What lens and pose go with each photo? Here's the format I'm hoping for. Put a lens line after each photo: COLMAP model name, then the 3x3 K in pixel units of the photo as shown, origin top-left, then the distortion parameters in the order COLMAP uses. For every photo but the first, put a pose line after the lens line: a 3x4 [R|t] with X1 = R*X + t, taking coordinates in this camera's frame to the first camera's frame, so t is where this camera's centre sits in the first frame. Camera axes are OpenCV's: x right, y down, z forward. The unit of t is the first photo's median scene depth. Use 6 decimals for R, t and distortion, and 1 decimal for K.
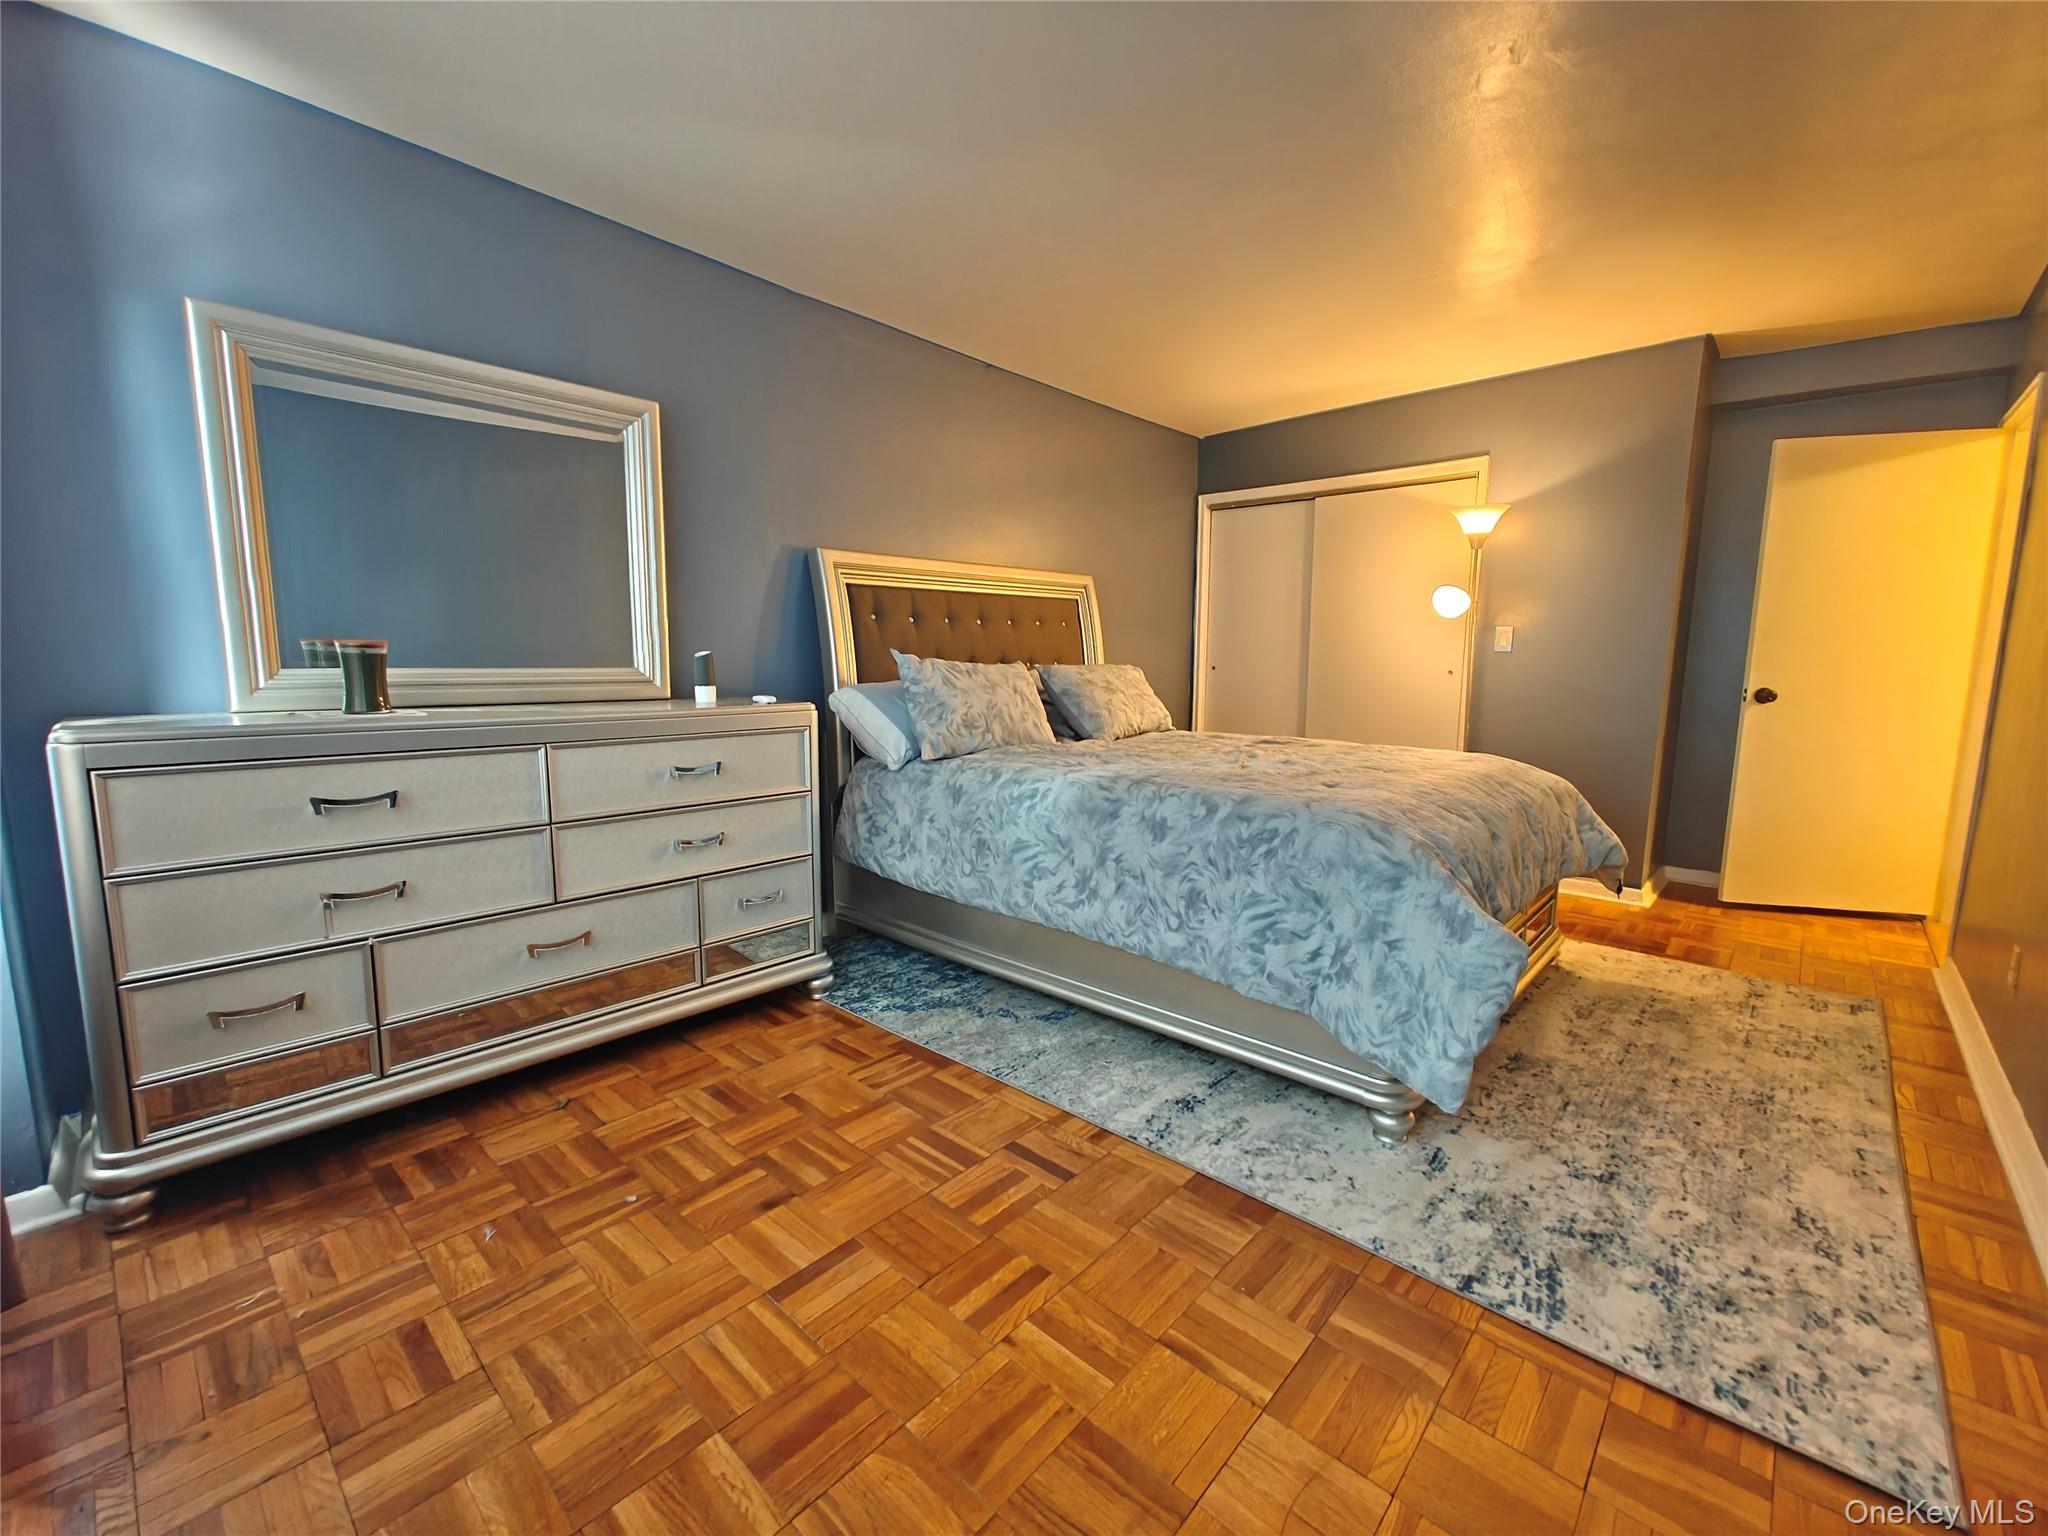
lens RADIAL K [[850.2, 0, 1012.9], [0, 850.2, 770.6], [0, 0, 1]] dist [-0.003304, 0.000330]
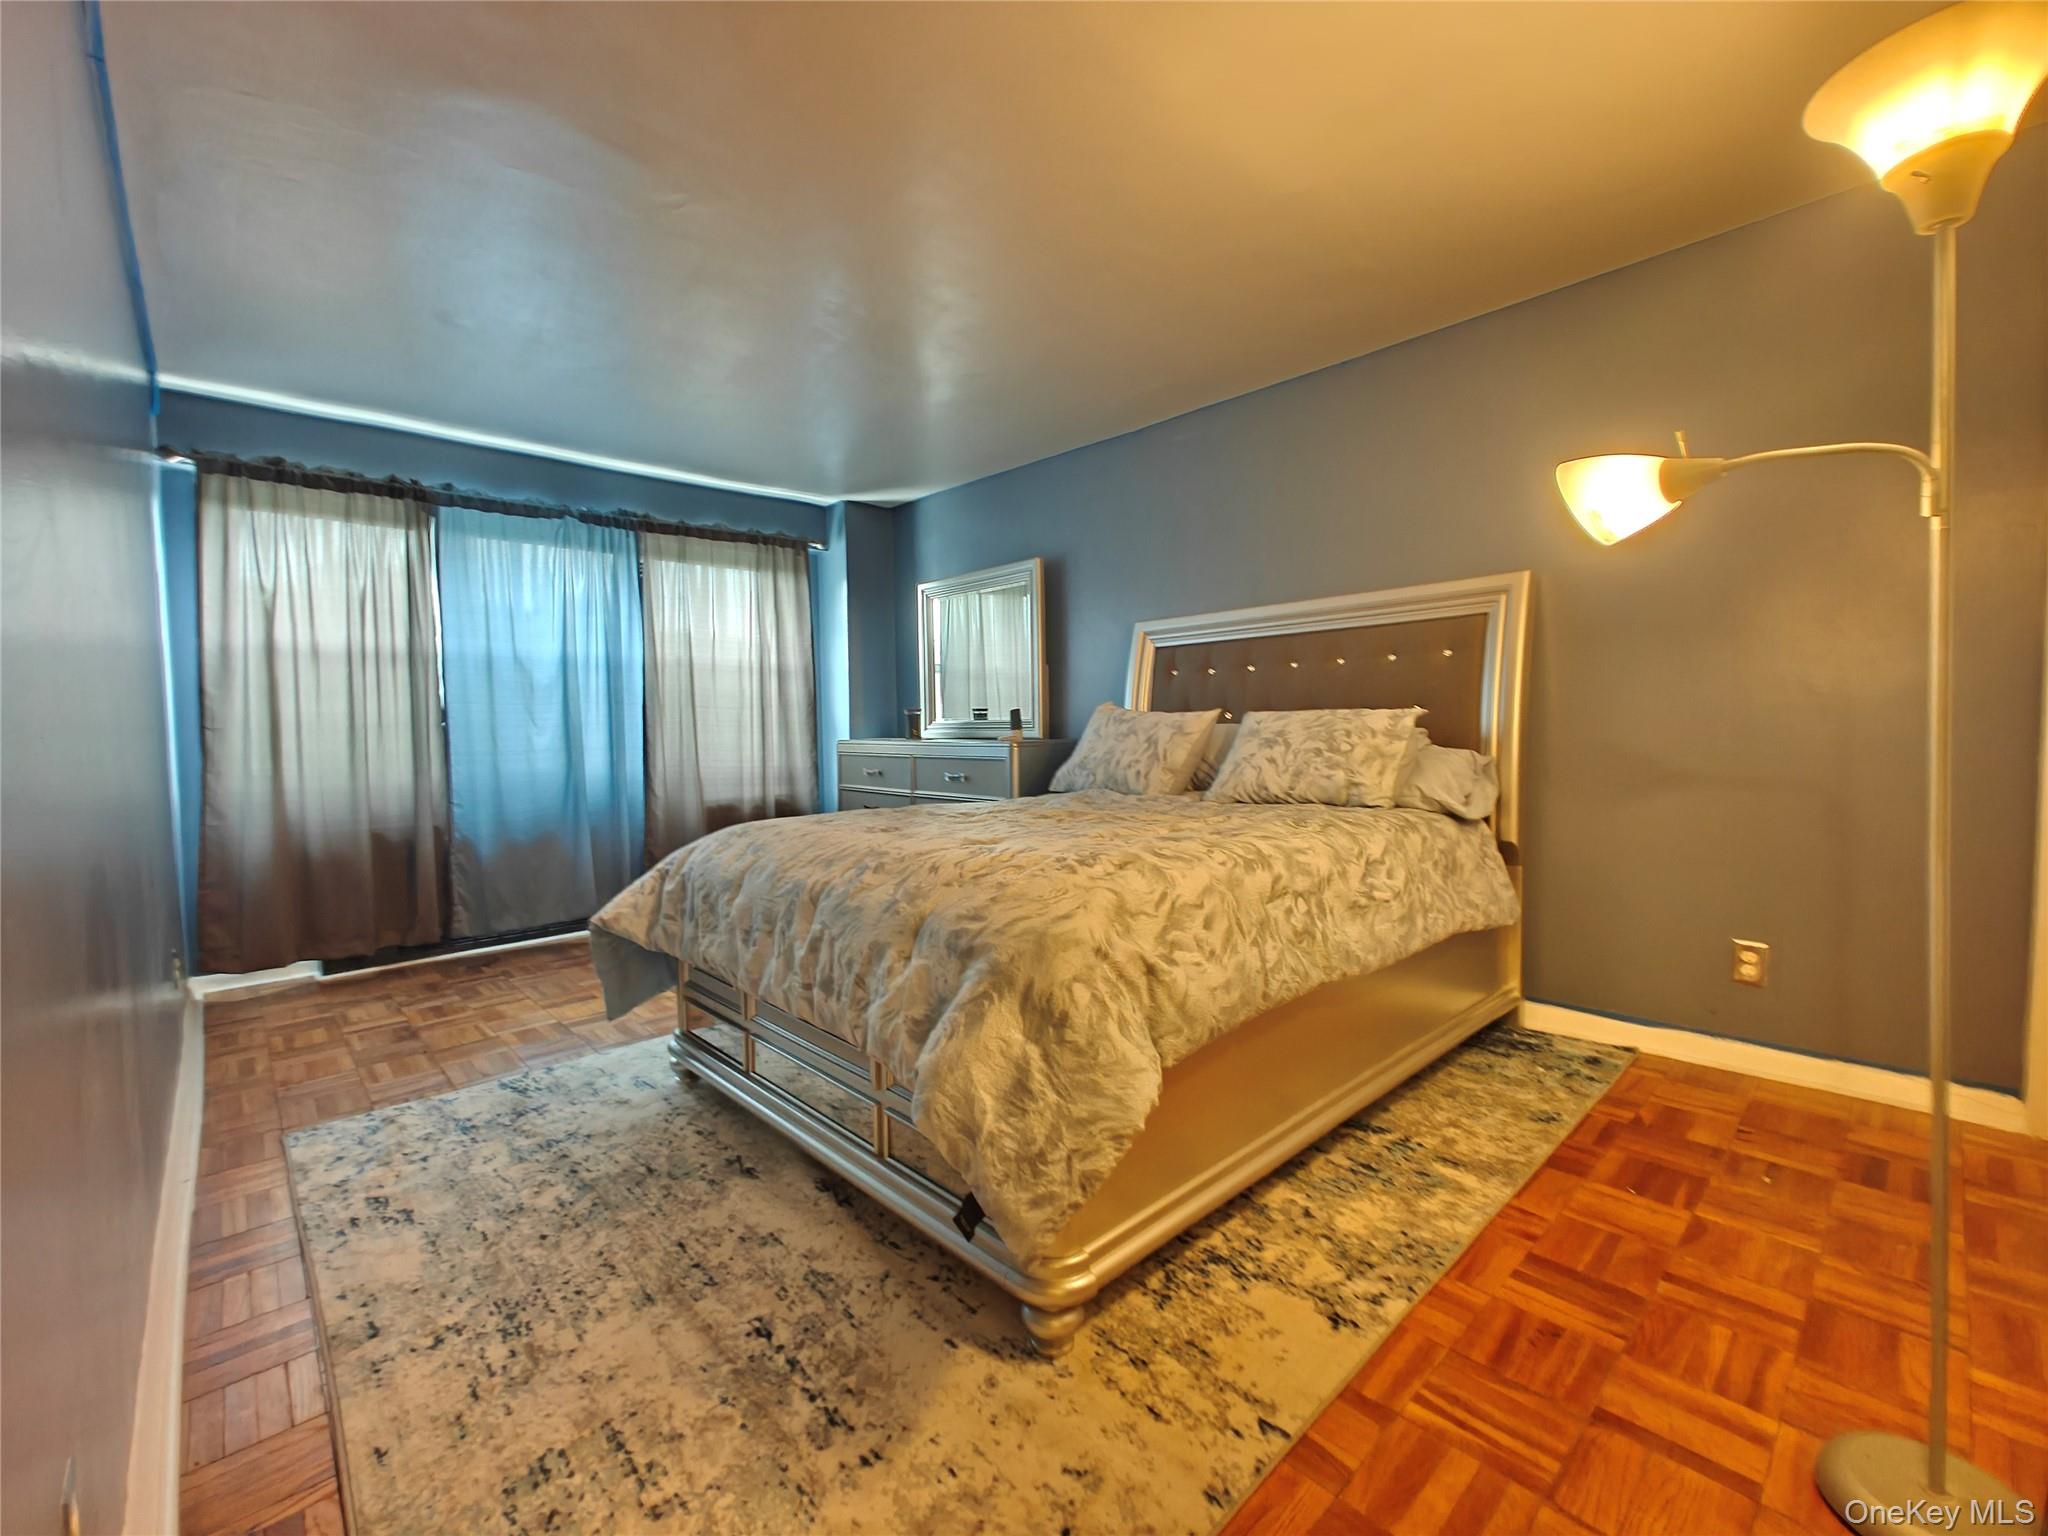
lens RADIAL K [[850.2, 0, 1012.9], [0, 850.2, 770.6], [0, 0, 1]] dist [-0.003304, 0.000330]
pose [[-0.068342, 0.054155, -0.996191, 1.859109], [-0.131682, 0.989300, 0.062815, -0.173230], [0.988933, 0.135473, -0.060479, 1.699720]]
